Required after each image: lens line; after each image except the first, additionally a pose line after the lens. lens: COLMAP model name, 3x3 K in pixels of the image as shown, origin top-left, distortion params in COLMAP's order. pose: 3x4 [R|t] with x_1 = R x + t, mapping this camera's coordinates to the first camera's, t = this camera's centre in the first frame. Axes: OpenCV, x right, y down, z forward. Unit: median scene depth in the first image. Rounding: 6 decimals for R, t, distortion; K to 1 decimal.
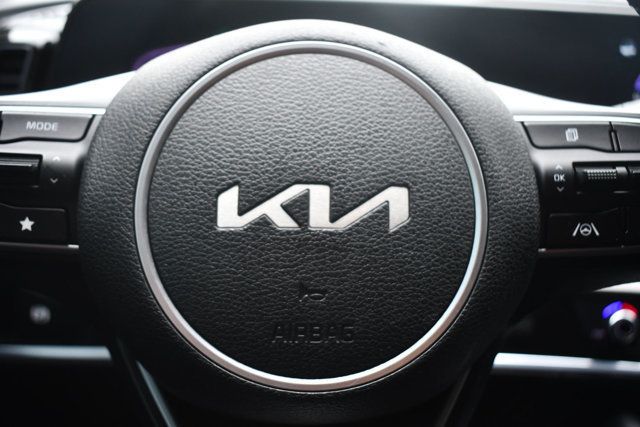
lens RADIAL K [[659.2, 0, 318.5], [0, 659.2, 213.8], [0, 0, 1]] dist [-0.069484, 0.000000]
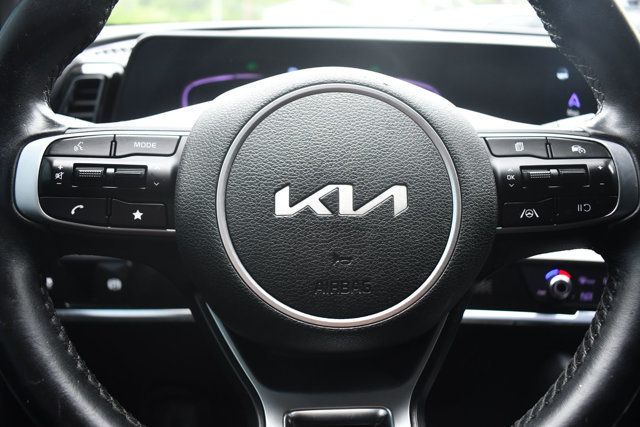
lens RADIAL K [[549.4, 0, 321.3], [0, 549.4, 212.3], [0, 0, 1]] dist [-0.065925, 0.002274]
pose [[0.999751, -0.013619, 0.017670, -0.070982], [0.013336, 0.999782, 0.016039, -0.003669], [-0.017885, -0.015799, 0.999715, -0.195176]]
